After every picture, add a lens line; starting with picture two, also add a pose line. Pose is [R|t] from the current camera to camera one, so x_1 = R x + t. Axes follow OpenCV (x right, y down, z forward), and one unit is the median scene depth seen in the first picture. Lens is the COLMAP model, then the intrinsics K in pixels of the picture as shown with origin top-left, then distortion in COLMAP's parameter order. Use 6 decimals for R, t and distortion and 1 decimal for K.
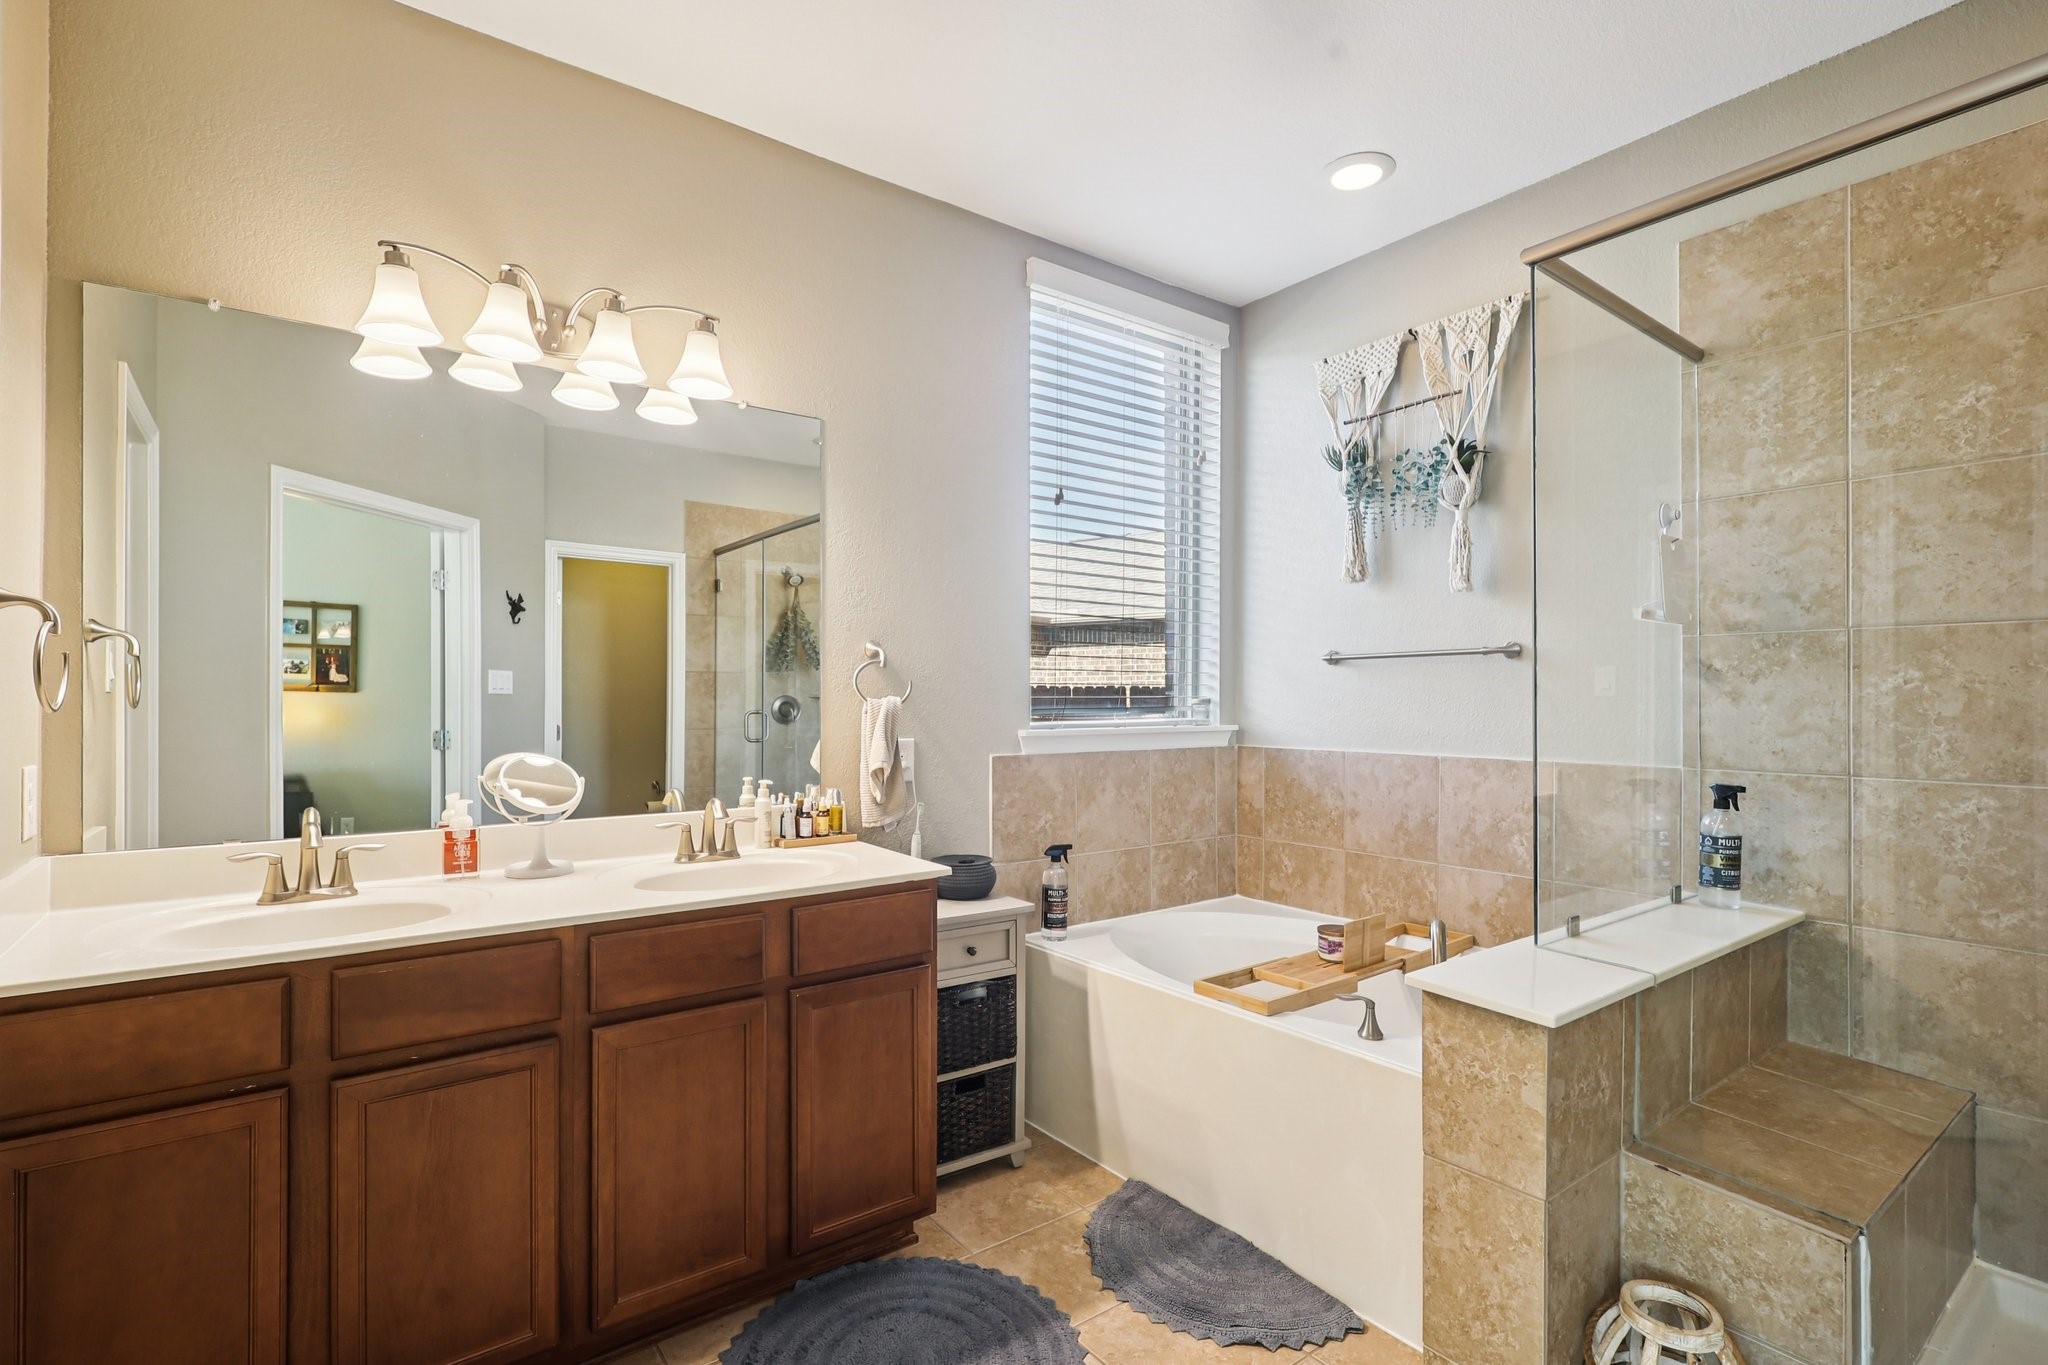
lens RADIAL K [[947.8, 0, 1035.2], [0, 947.8, 699.6], [0, 0, 1]] dist [-0.002384, 0.002212]
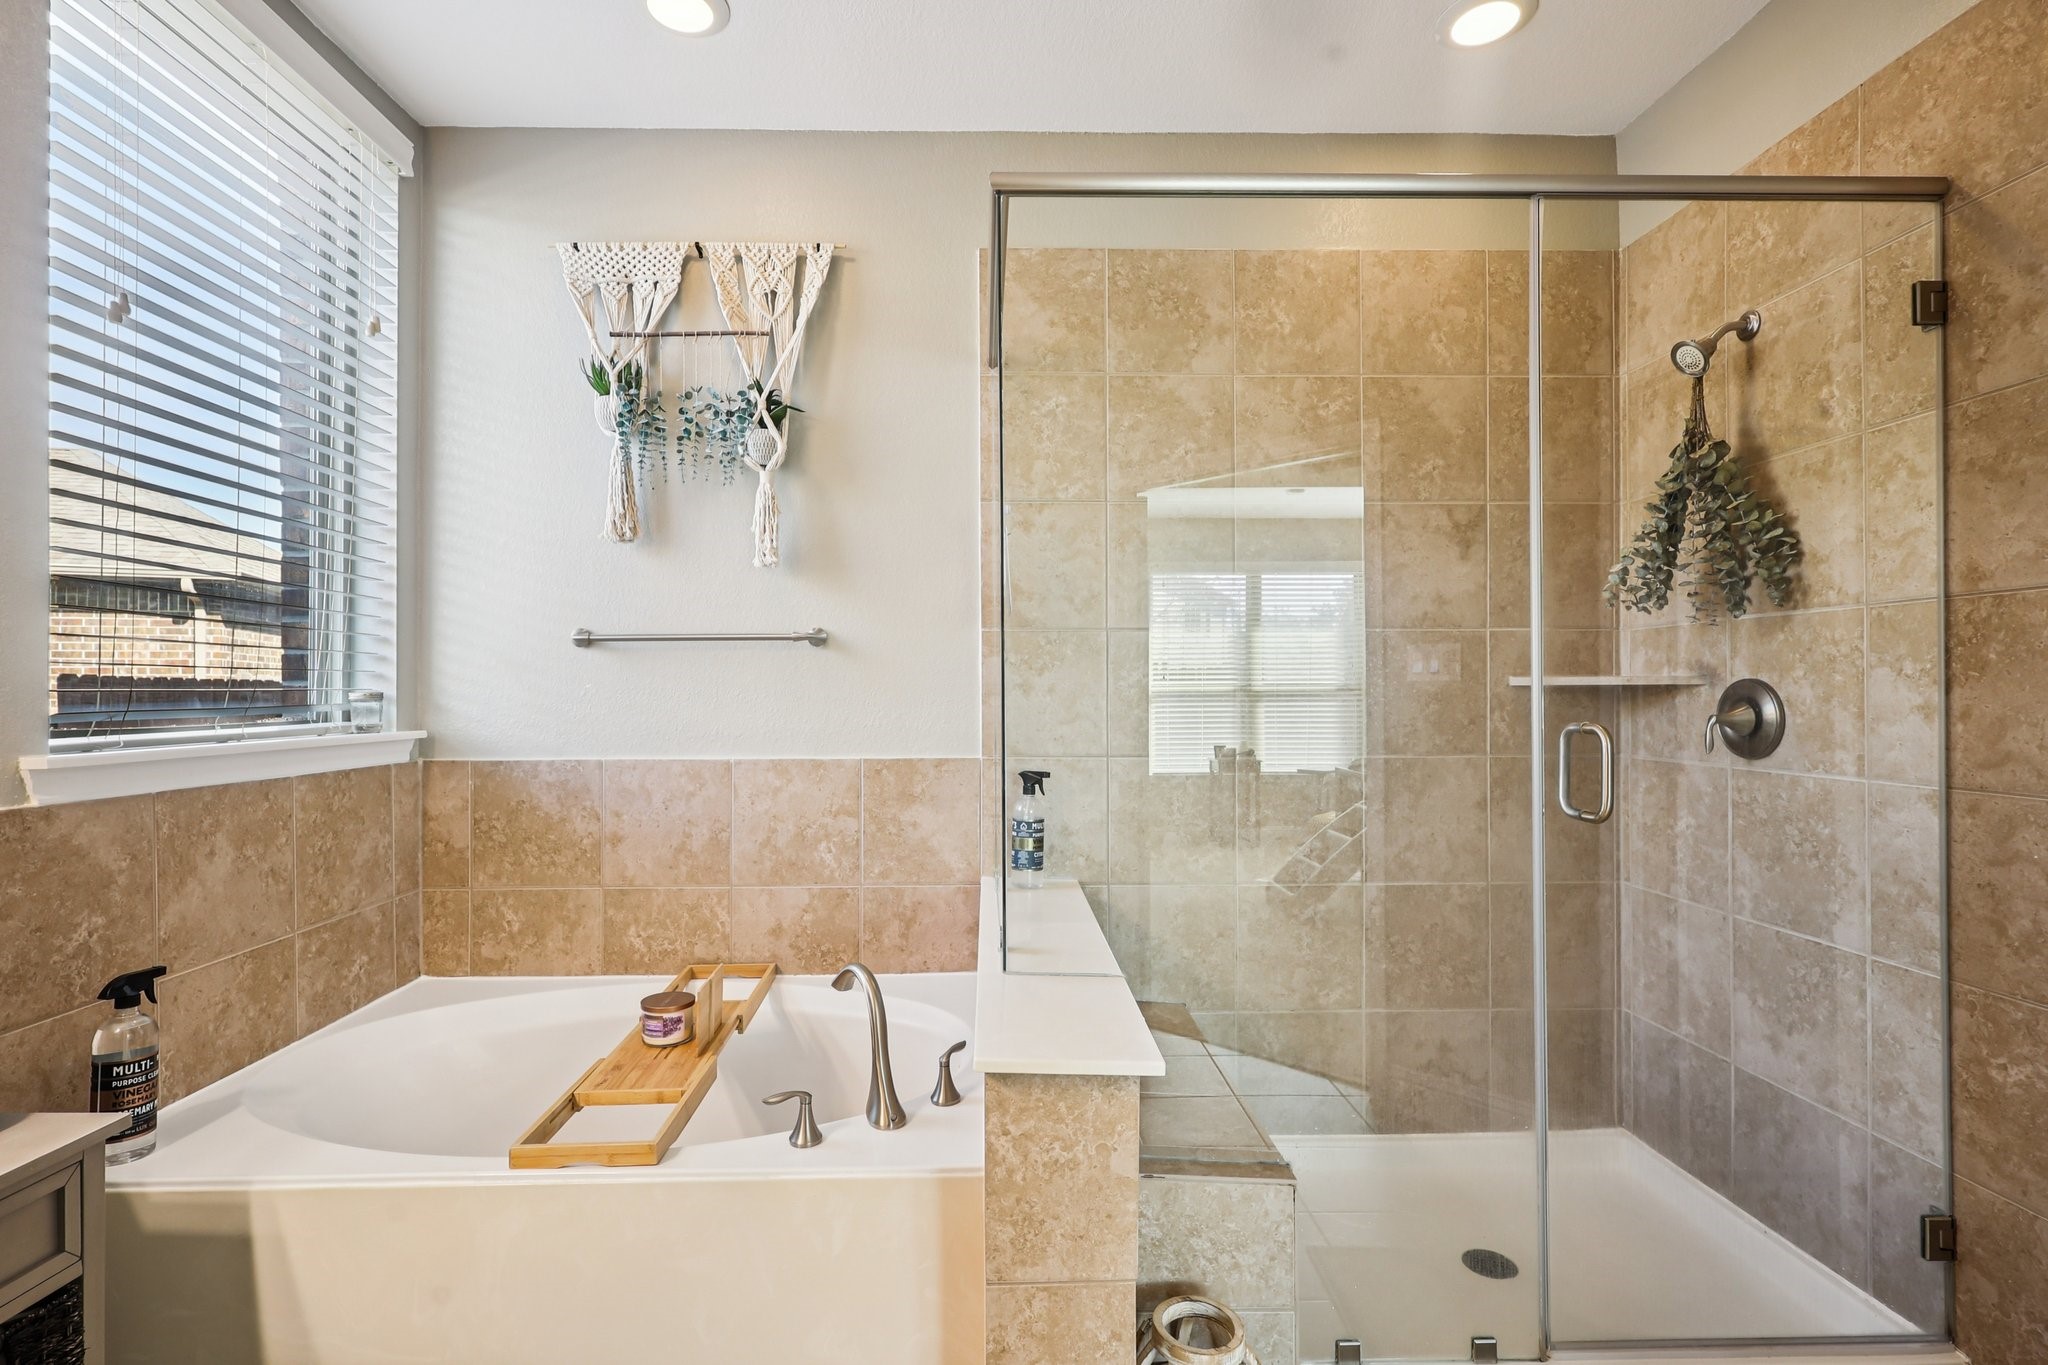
lens RADIAL K [[947.8, 0, 999.6], [0, 947.8, 691.2], [0, 0, 1]] dist [-0.002384, 0.002212]
pose [[0.592259, -0.000840, 0.805747, -0.129024], [0.003568, 0.999992, -0.001580, 0.001291], [-0.805739, 0.003811, 0.592258, 0.350004]]
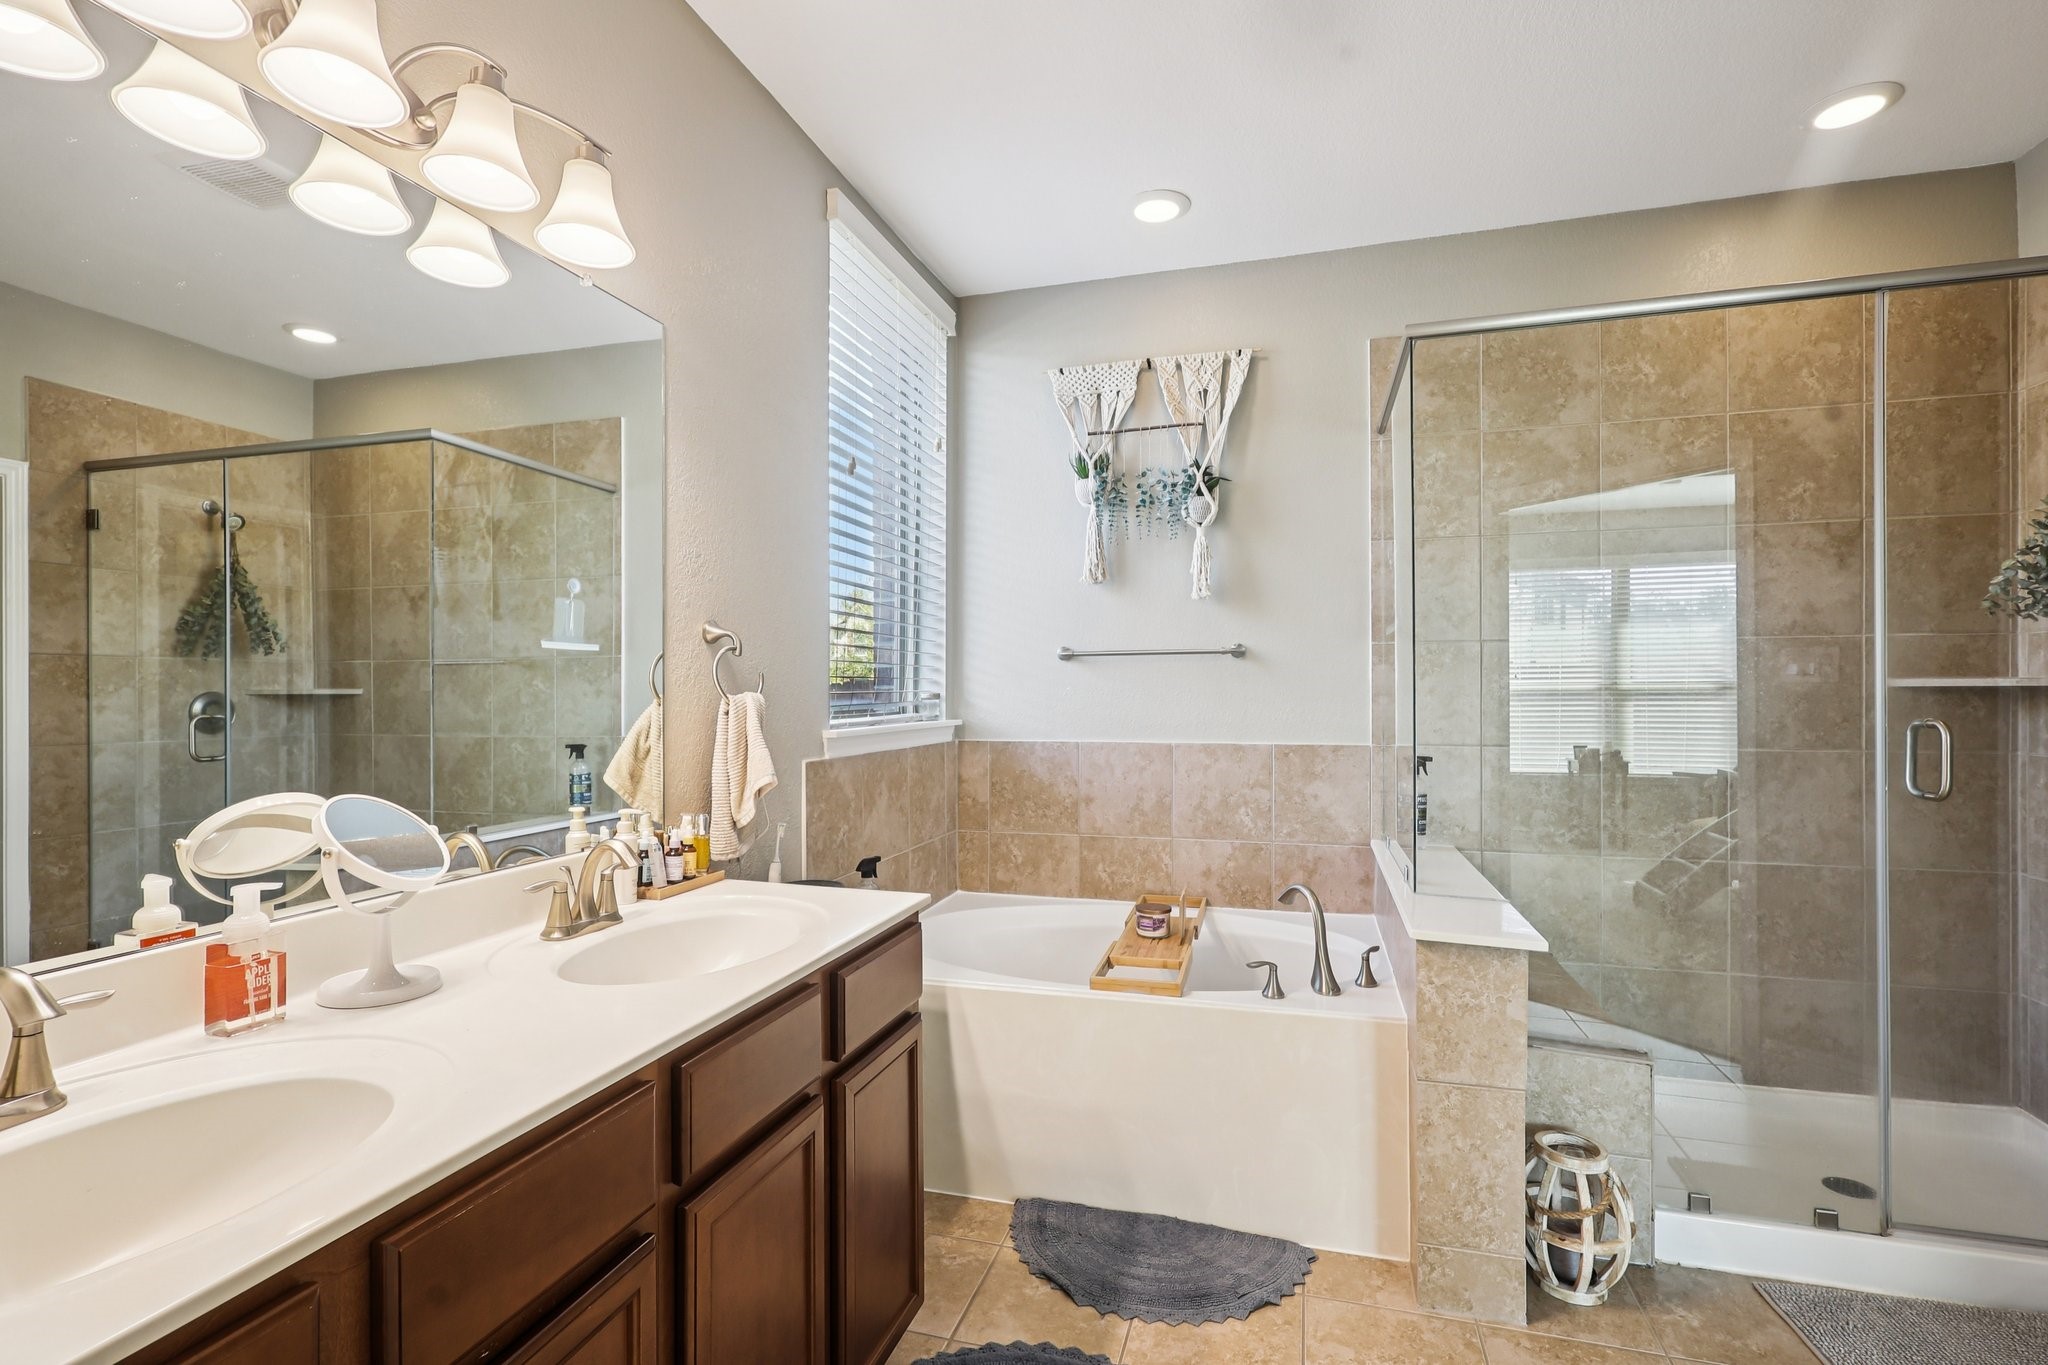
lens RADIAL K [[947.8, 0, 1024.9], [0, 947.8, 693.5], [0, 0, 1]] dist [-0.002384, 0.002212]
pose [[0.804589, -0.005007, 0.593811, -0.439648], [0.004283, 0.999987, 0.002629, -0.003563], [-0.593816, 0.000428, 0.804601, 0.224187]]
